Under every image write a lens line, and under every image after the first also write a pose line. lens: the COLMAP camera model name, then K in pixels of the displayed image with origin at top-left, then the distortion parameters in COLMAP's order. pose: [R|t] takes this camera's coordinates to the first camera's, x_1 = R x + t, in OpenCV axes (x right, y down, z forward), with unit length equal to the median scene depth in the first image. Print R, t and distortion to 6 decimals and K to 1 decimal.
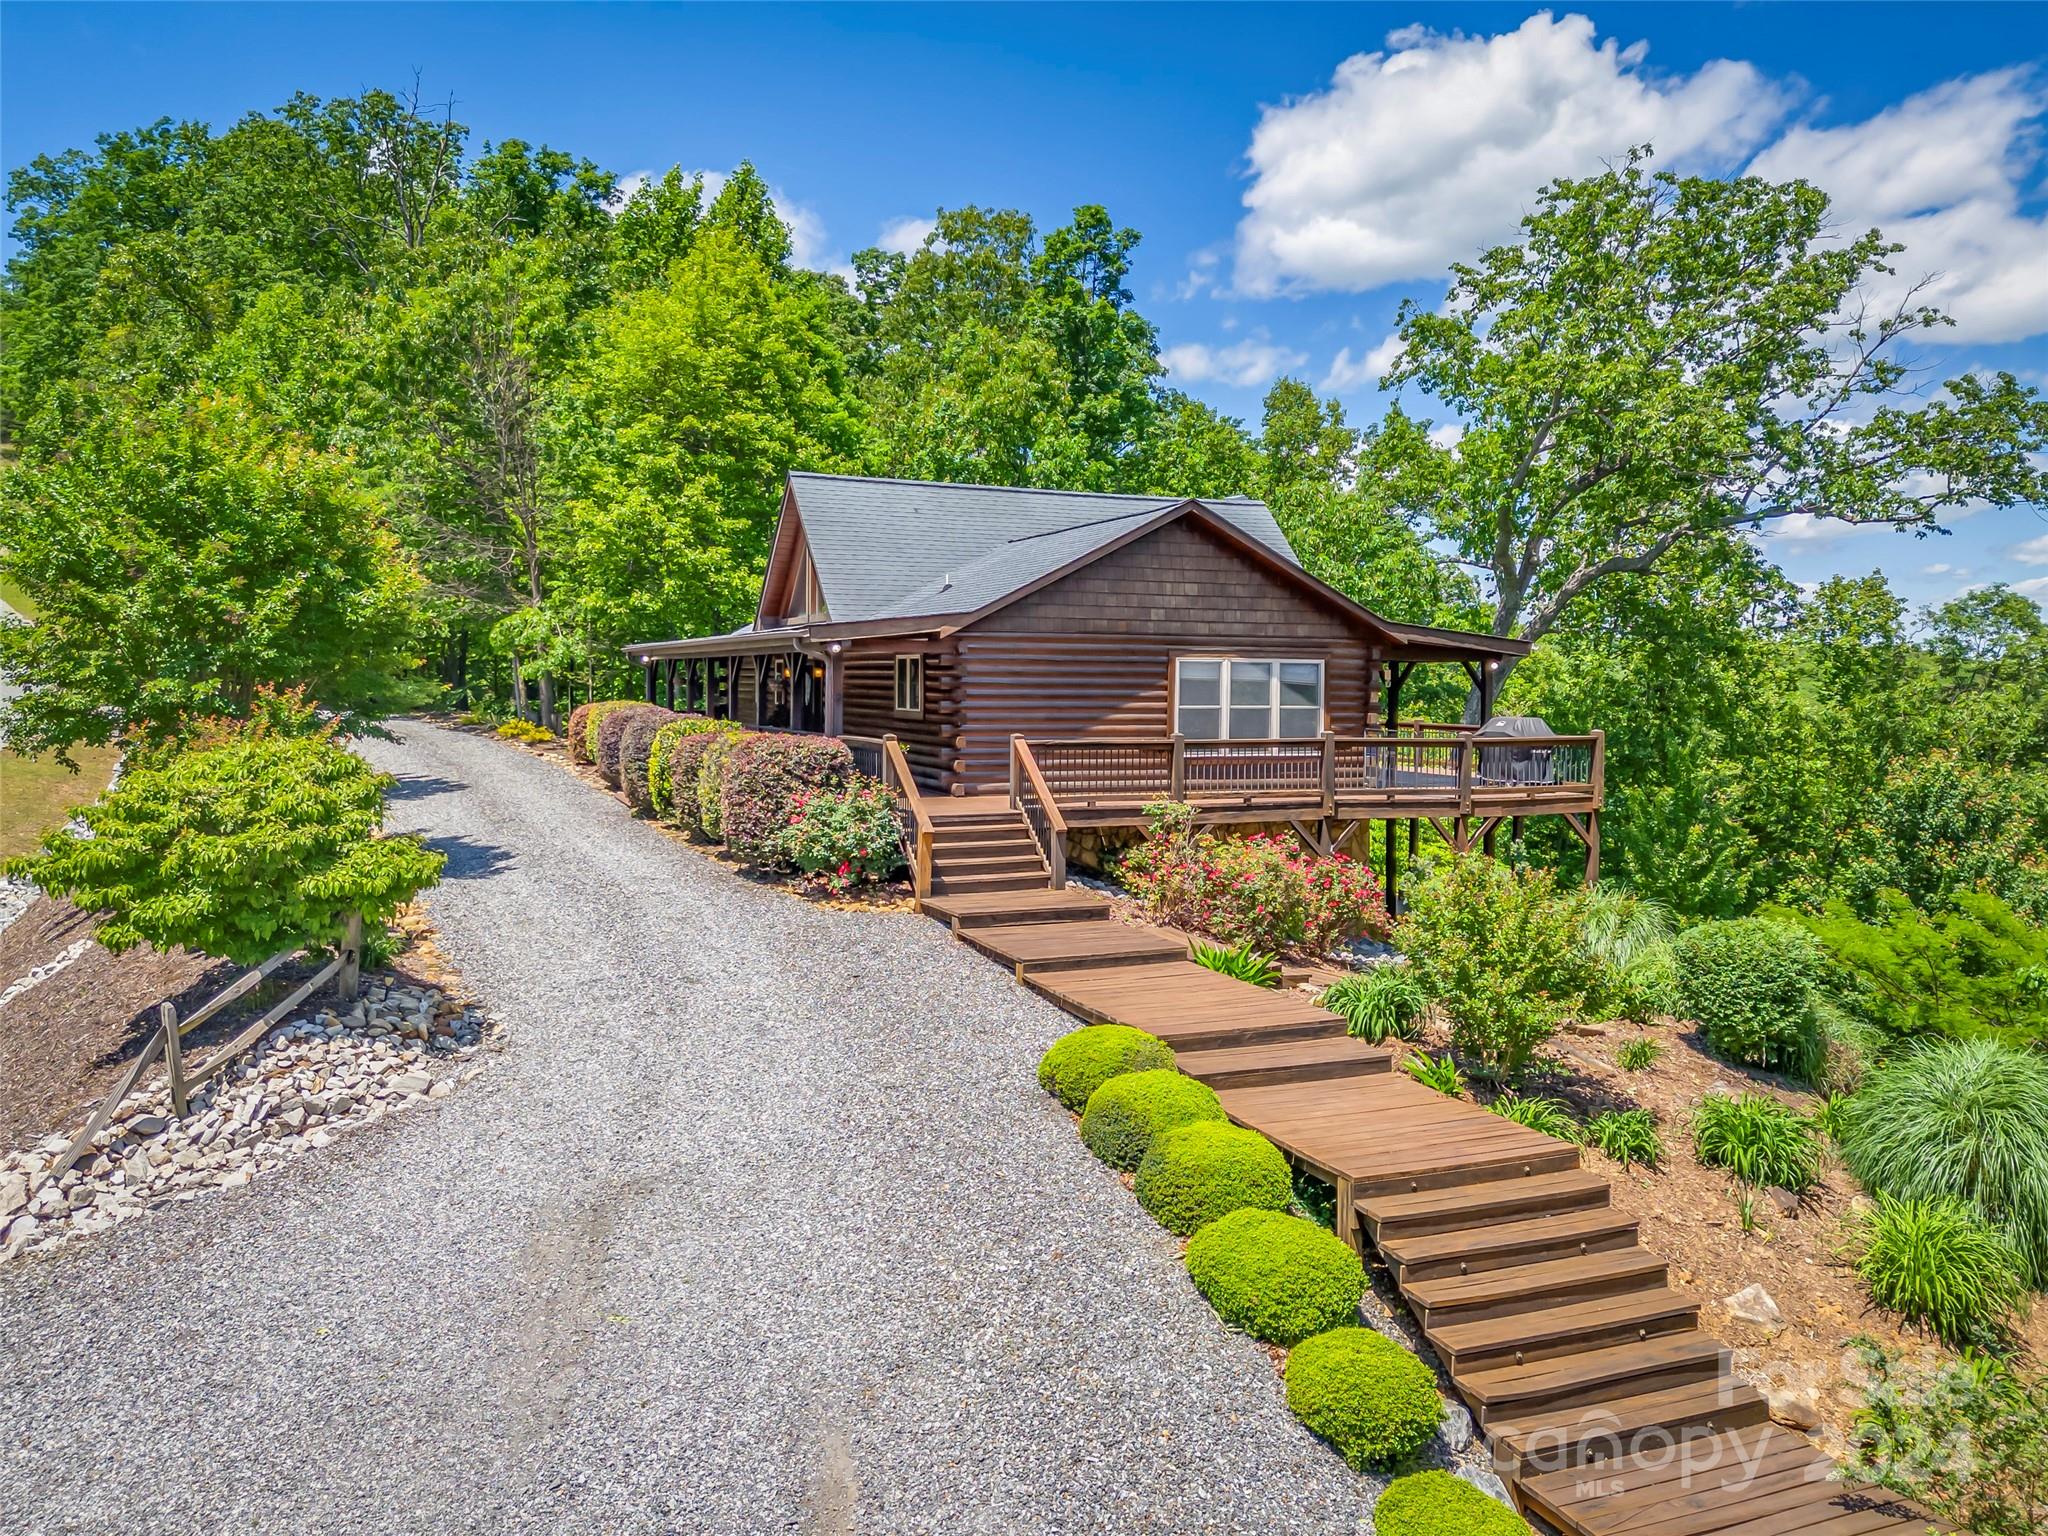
lens RADIAL K [[1503.7, 0, 1024.0], [0, 1503.7, 768.0], [0, 0, 1]] dist [0.086524, -0.073848]
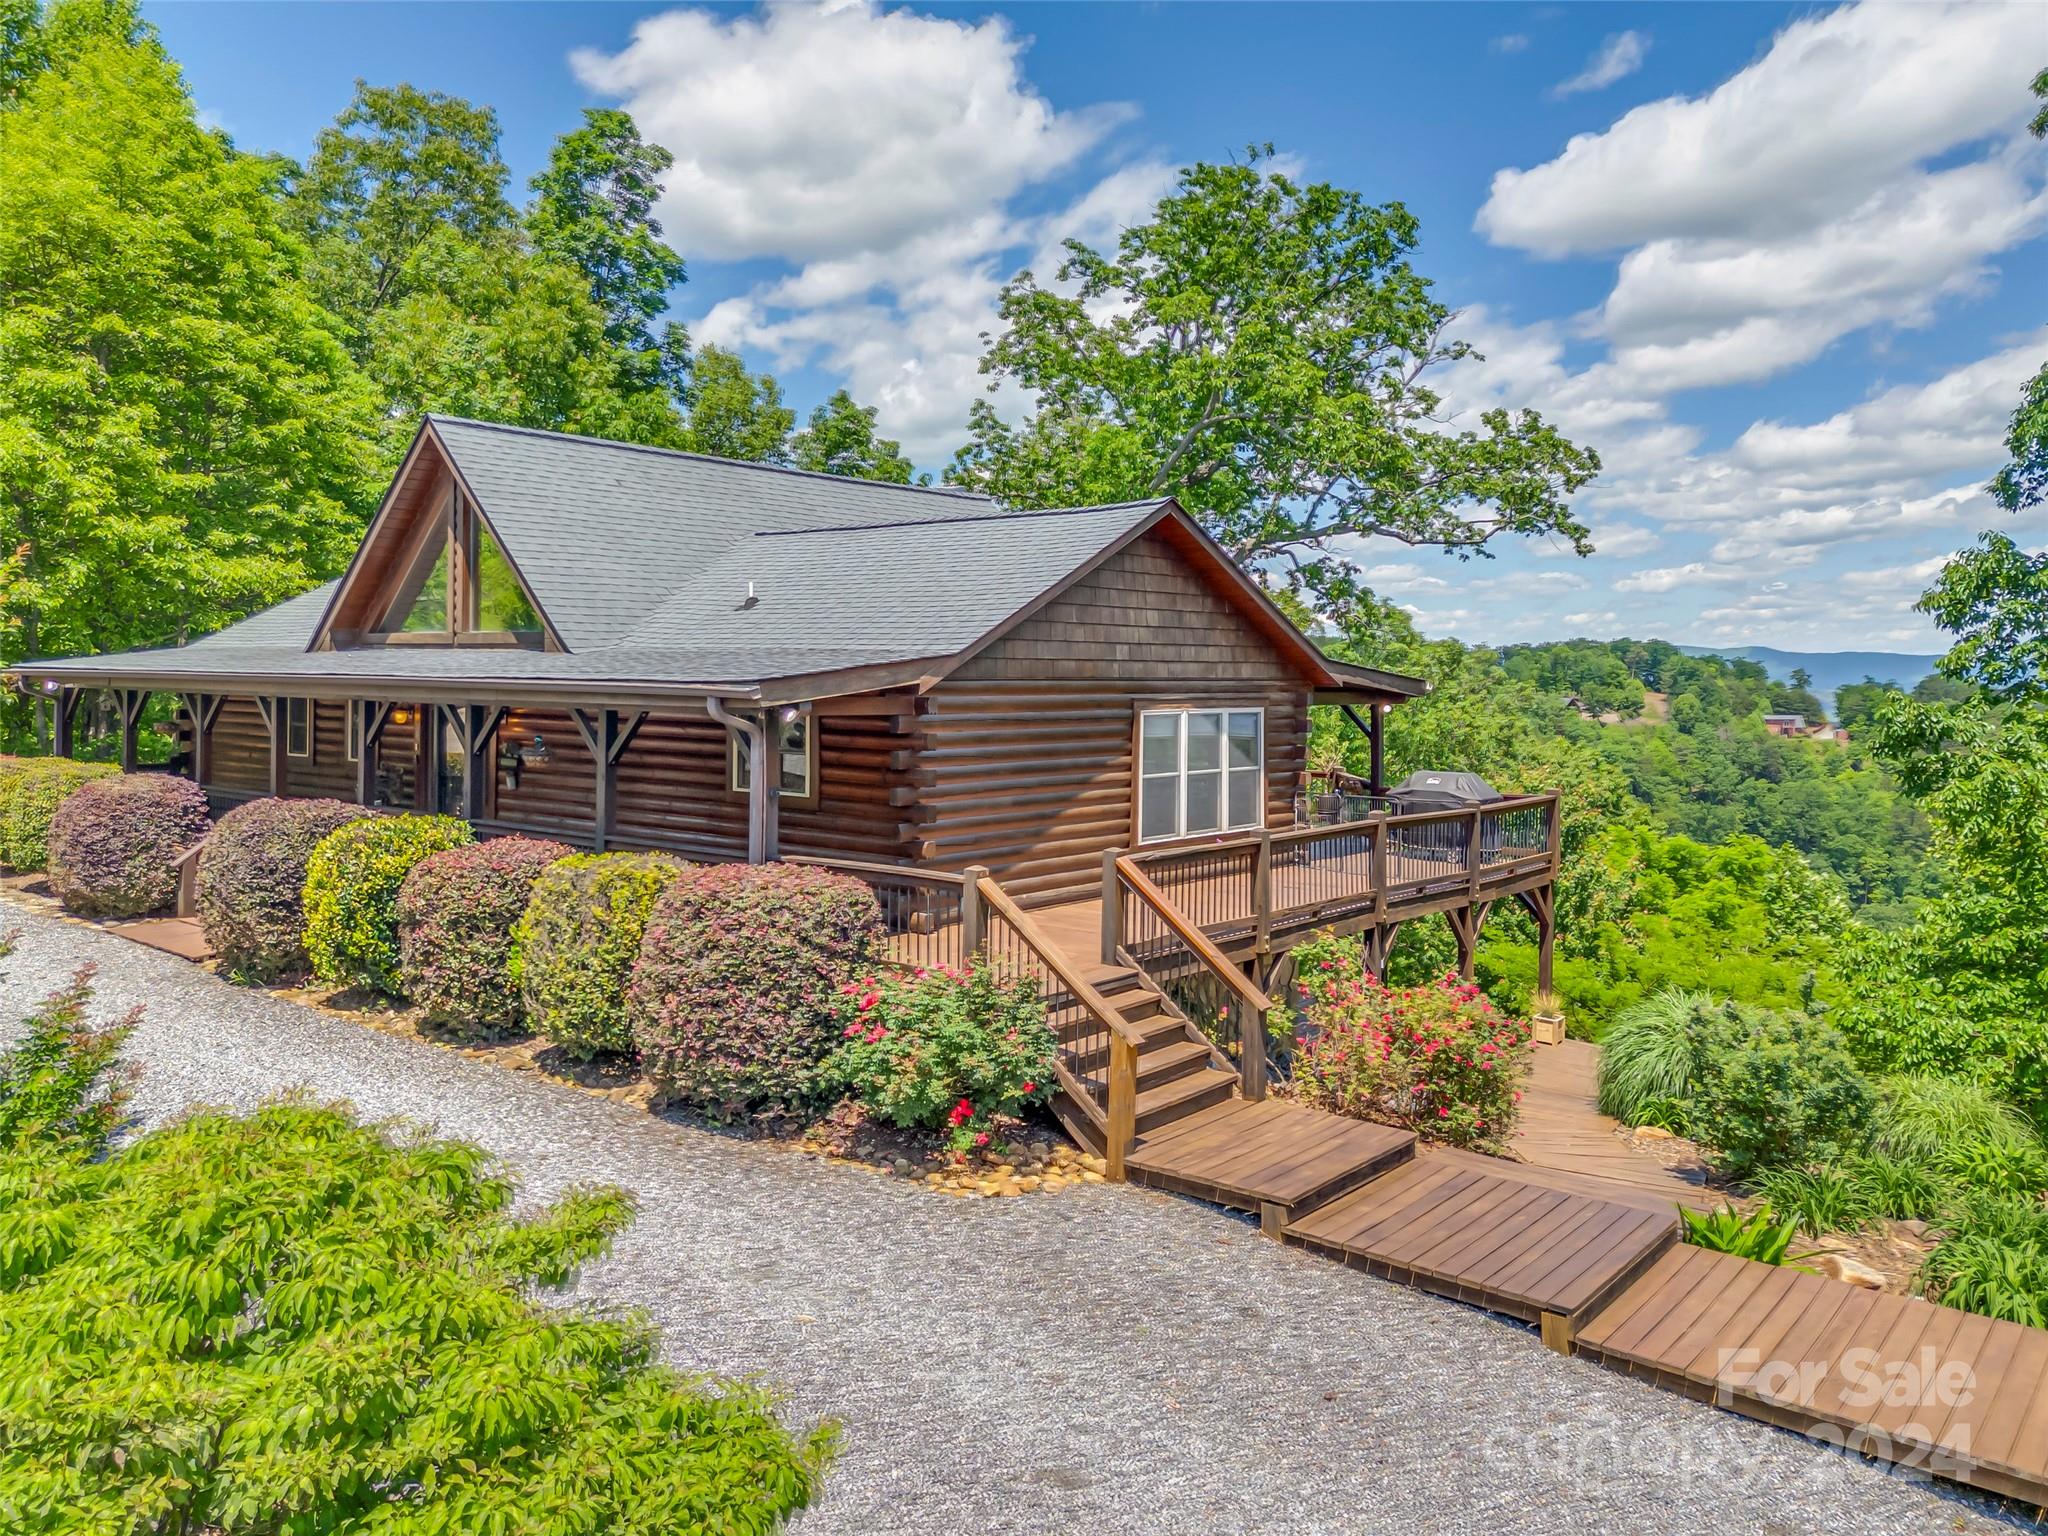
lens RADIAL K [[1544.5, 0, 1018.3], [0, 1544.5, 684.2], [0, 0, 1]] dist [0.104652, -0.077680]
pose [[0.889154, -0.006087, 0.457568, -0.187519], [0.026678, 0.998900, -0.038551, -0.037140], [-0.456830, 0.046485, 0.888339, 0.226479]]
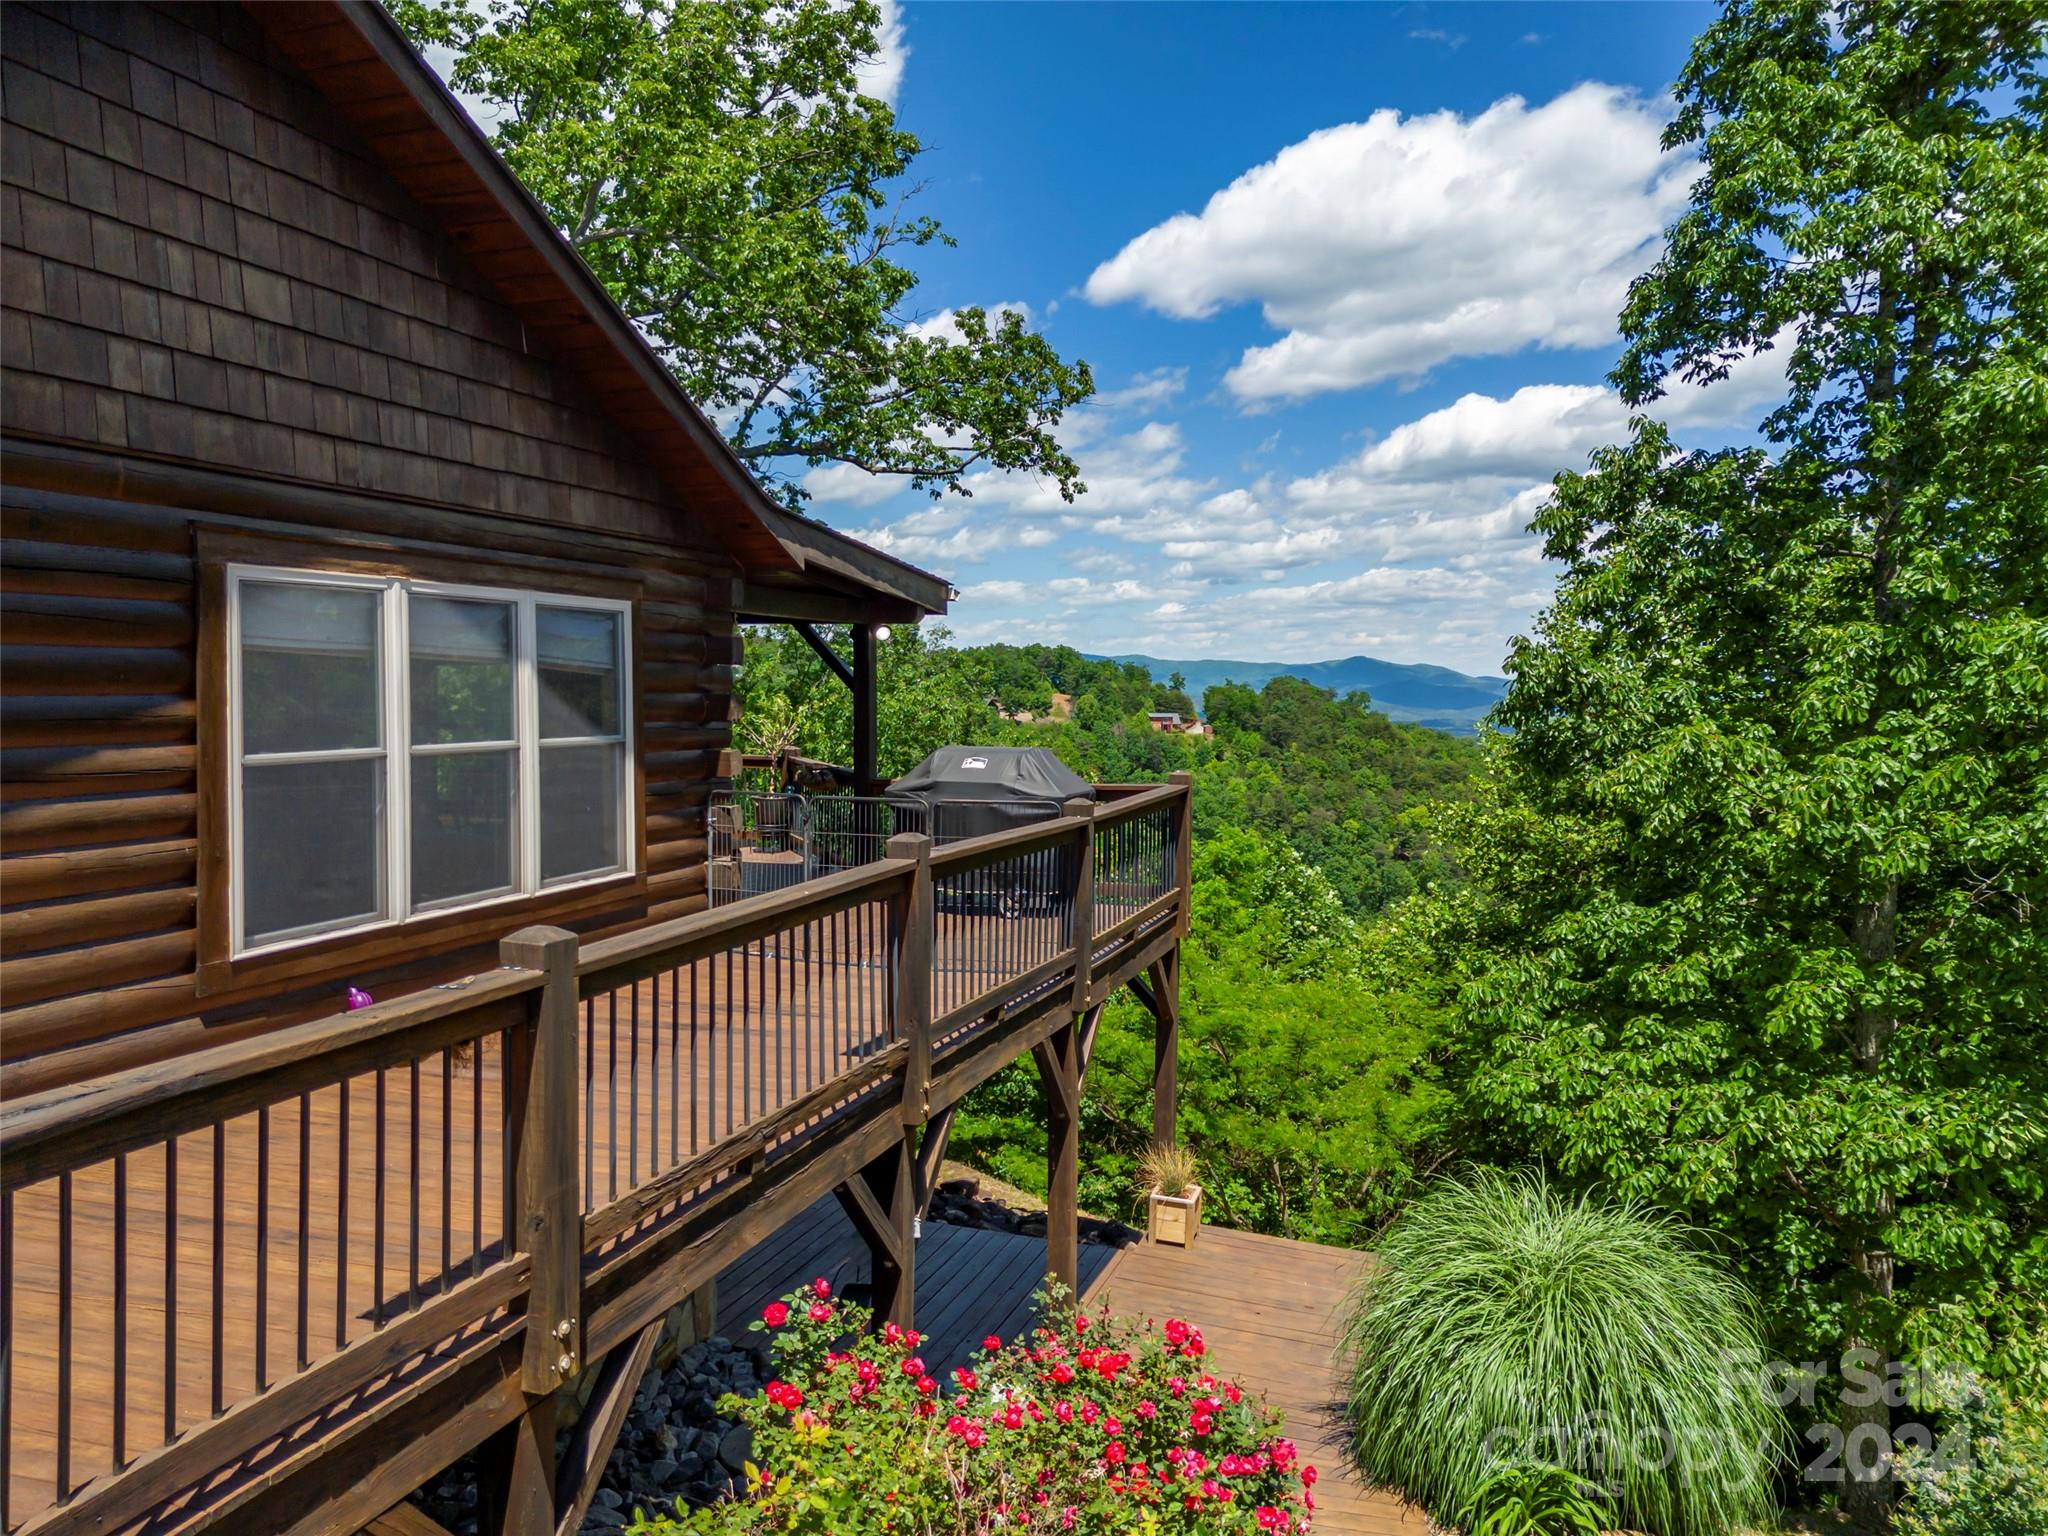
lens RADIAL K [[1503.7, 0, 1024.0], [0, 1503.7, 768.0], [0, 0, 1]] dist [0.086524, -0.073848]
pose [[0.666487, -0.044658, 0.744178, 0.000217], [0.037216, 0.998953, 0.026617, -0.026319], [-0.744587, 0.009955, 0.667451, 0.465953]]
